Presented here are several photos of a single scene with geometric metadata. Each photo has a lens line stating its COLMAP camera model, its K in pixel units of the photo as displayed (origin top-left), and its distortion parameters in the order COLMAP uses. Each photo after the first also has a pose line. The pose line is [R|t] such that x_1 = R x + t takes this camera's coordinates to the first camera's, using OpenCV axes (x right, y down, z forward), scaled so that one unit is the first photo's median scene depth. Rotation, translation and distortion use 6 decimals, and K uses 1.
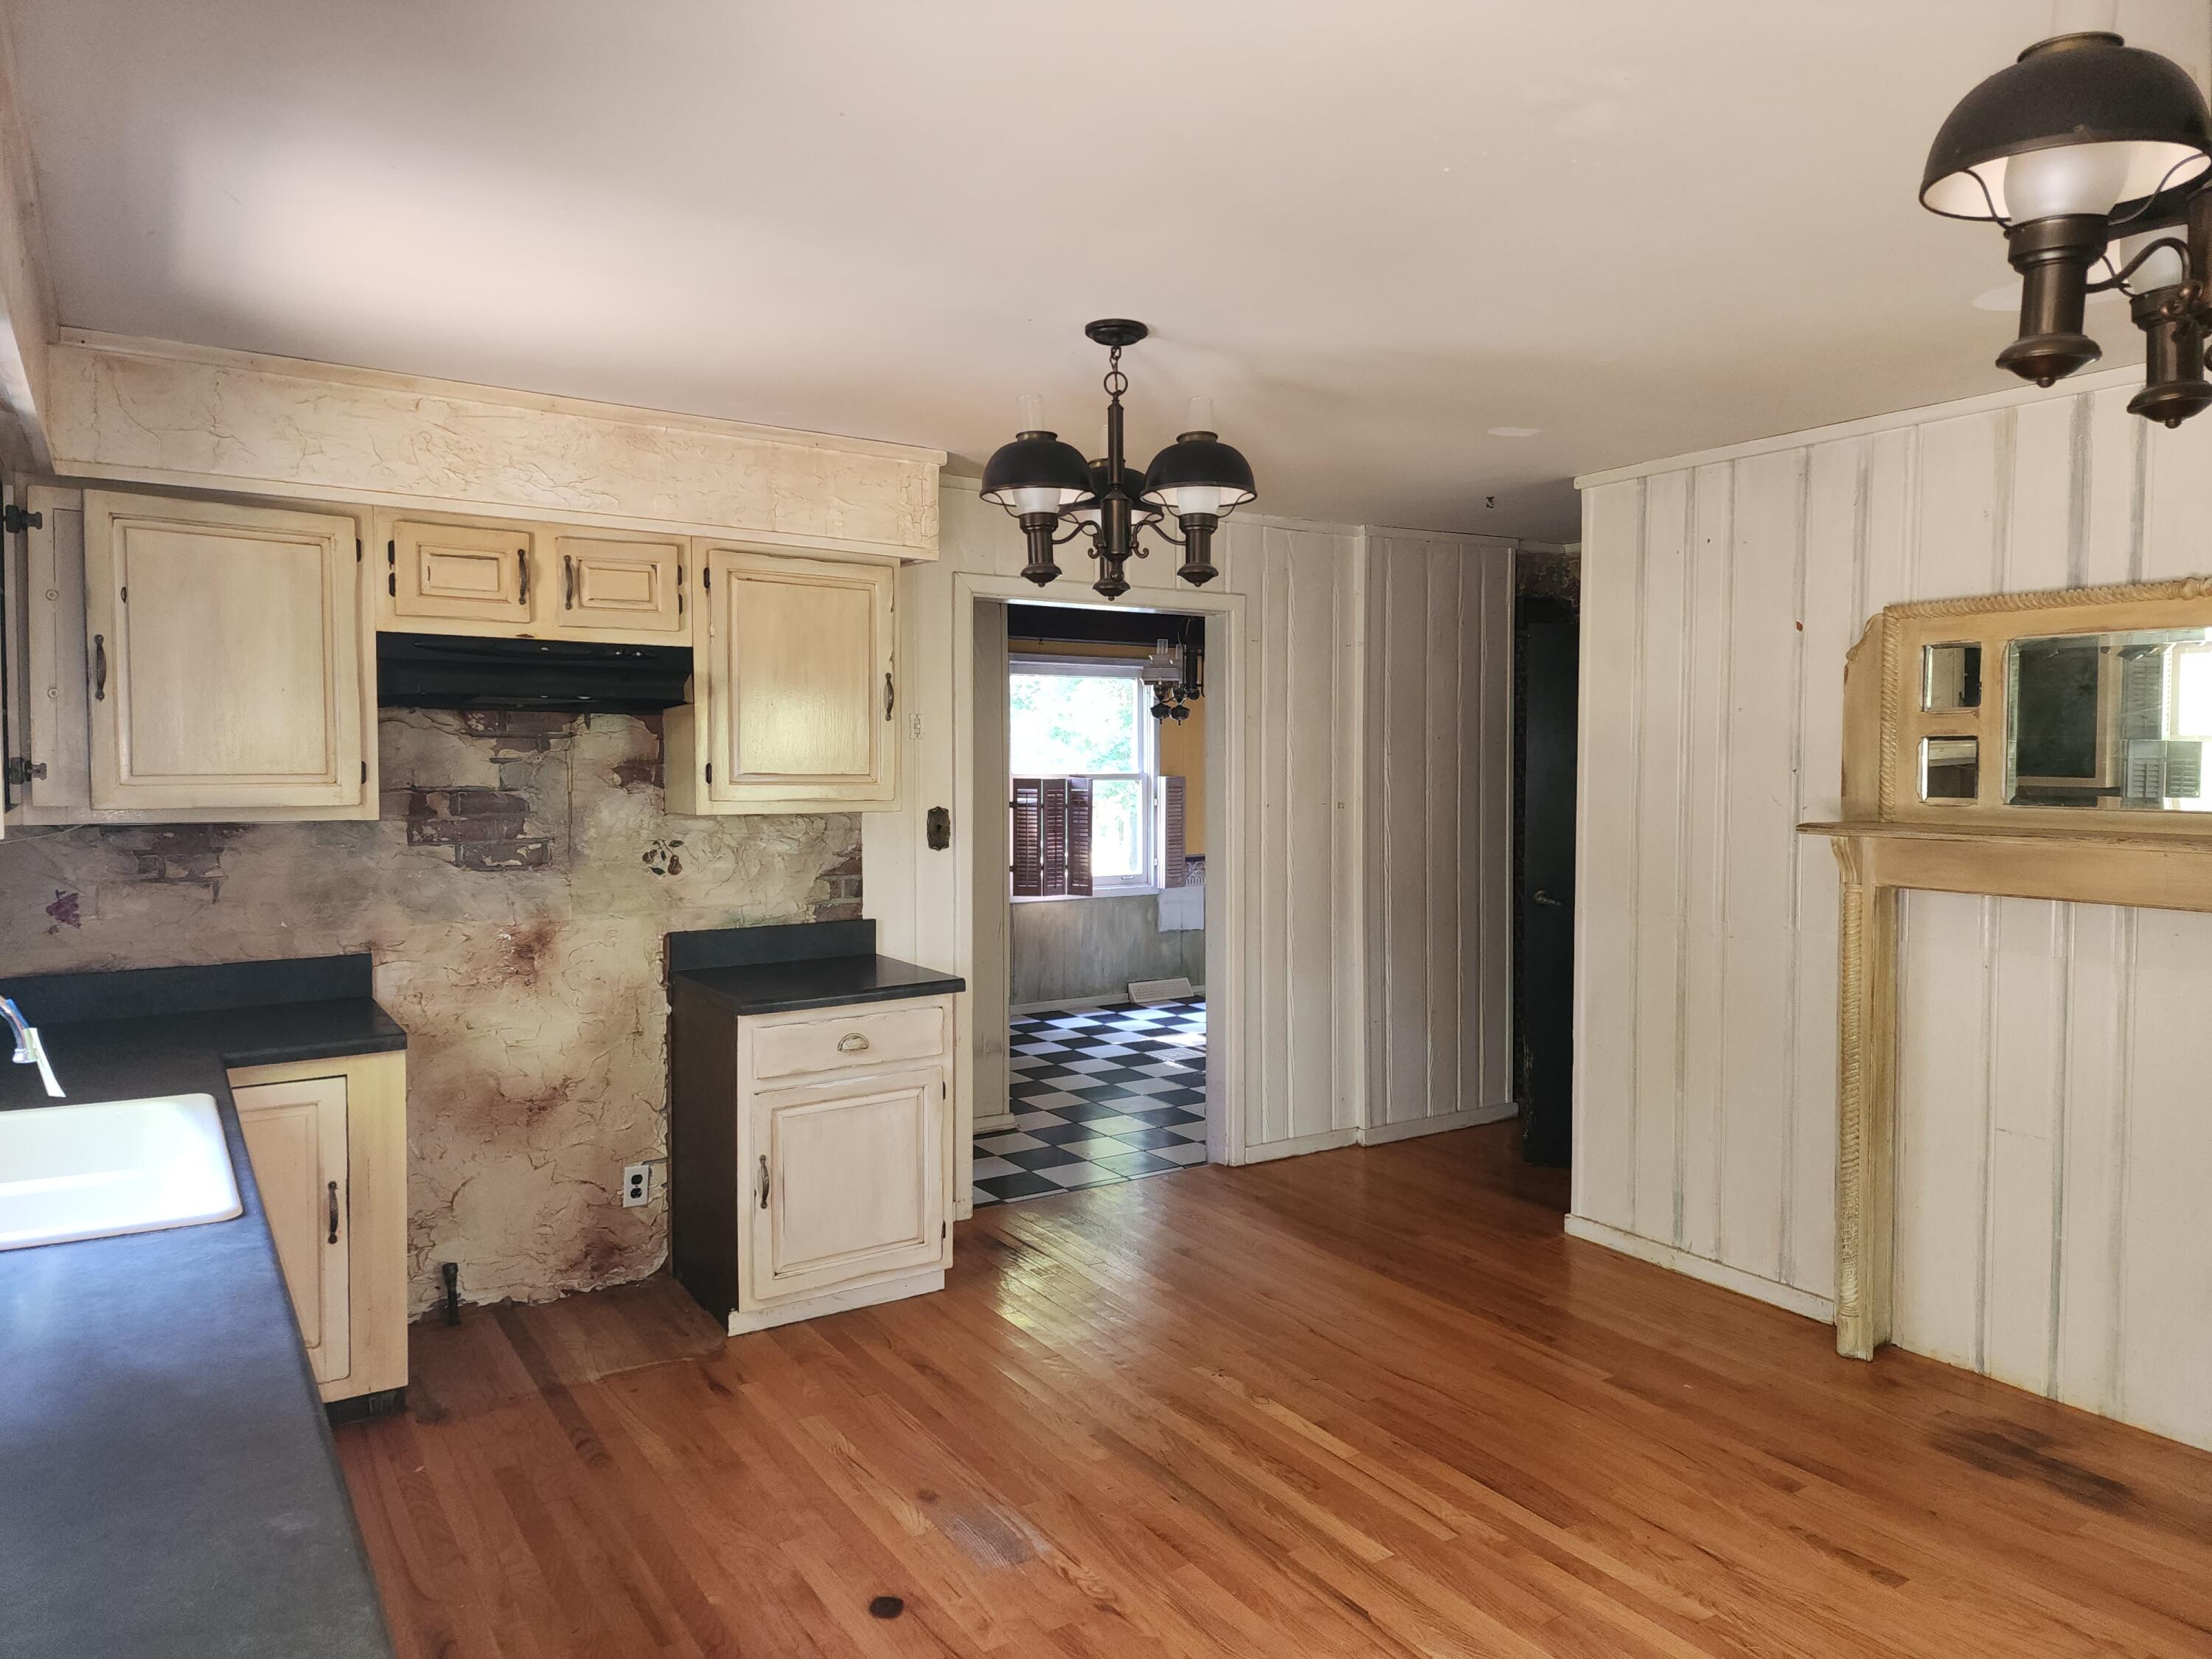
lens RADIAL K [[1478.6, 0, 1099.2], [0, 1478.6, 818.1], [0, 0, 1]] dist [0.059462, -0.052371]
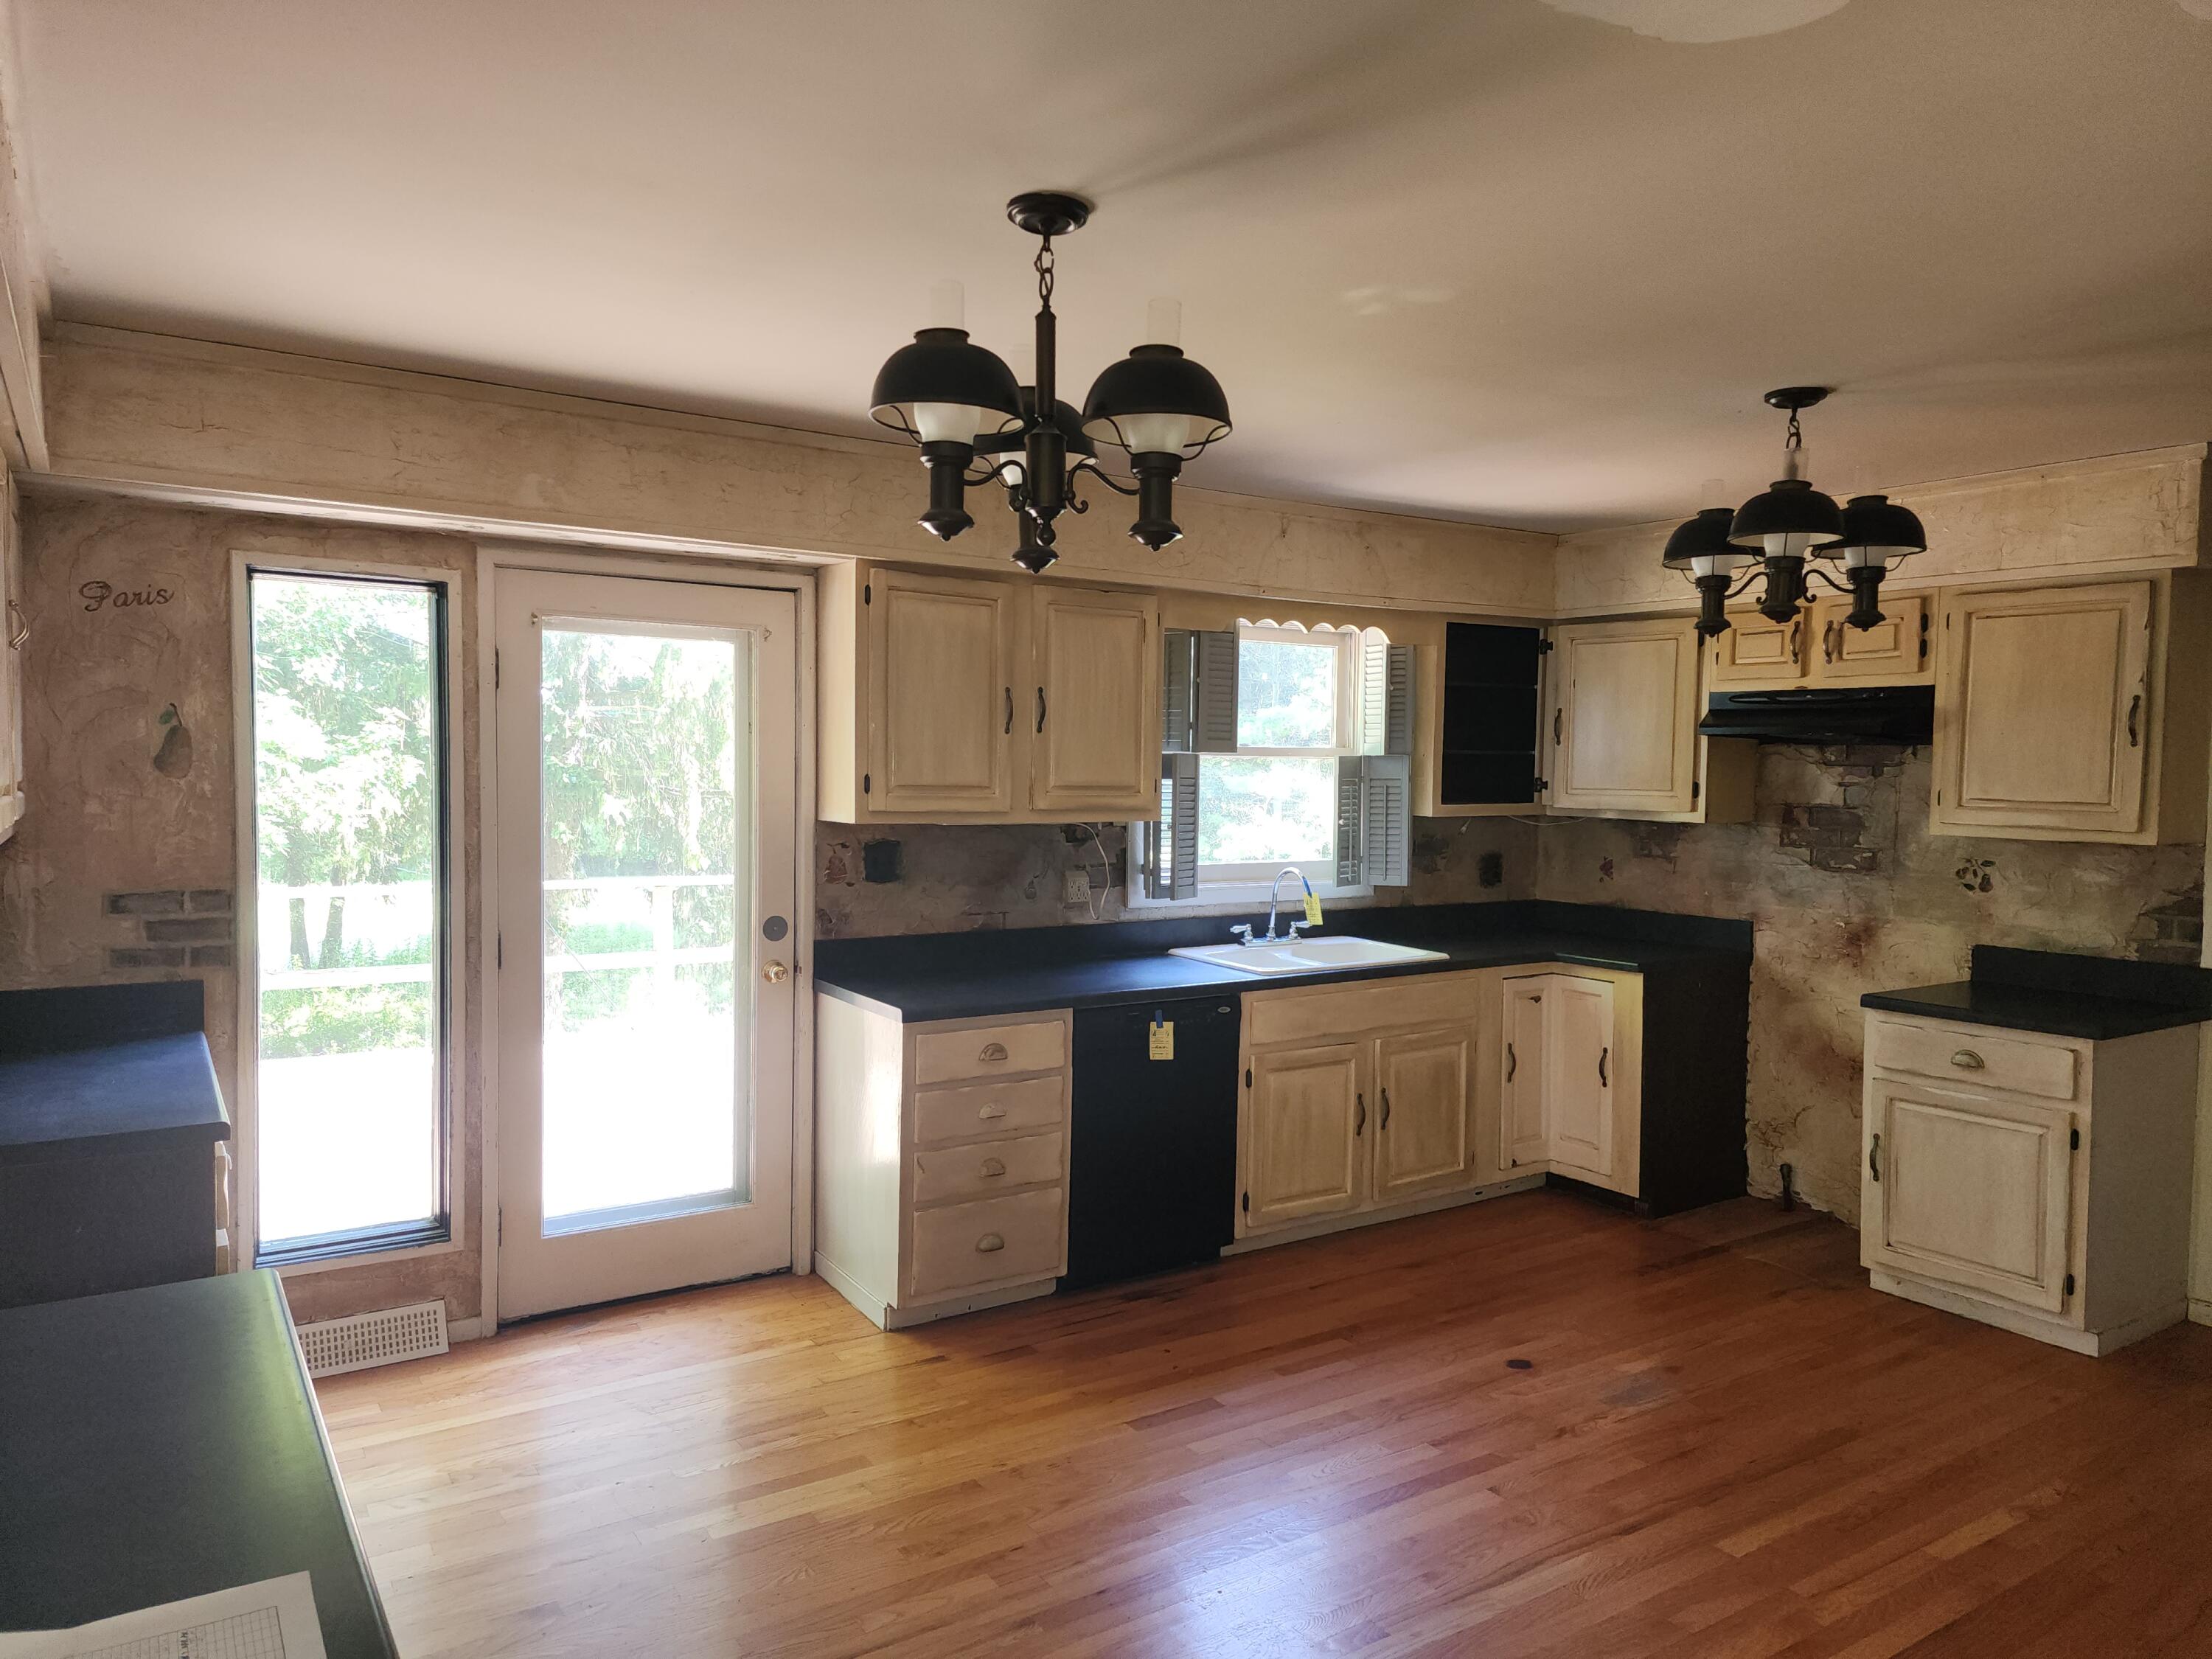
lens RADIAL K [[1478.6, 0, 1101.1], [0, 1478.6, 831.8], [0, 0, 1]] dist [0.059462, -0.052371]
pose [[-0.006258, 0.046387, -0.998904, 0.868122], [-0.050573, 0.997631, 0.046645, -0.025845], [0.998701, 0.050810, -0.003897, 0.384563]]
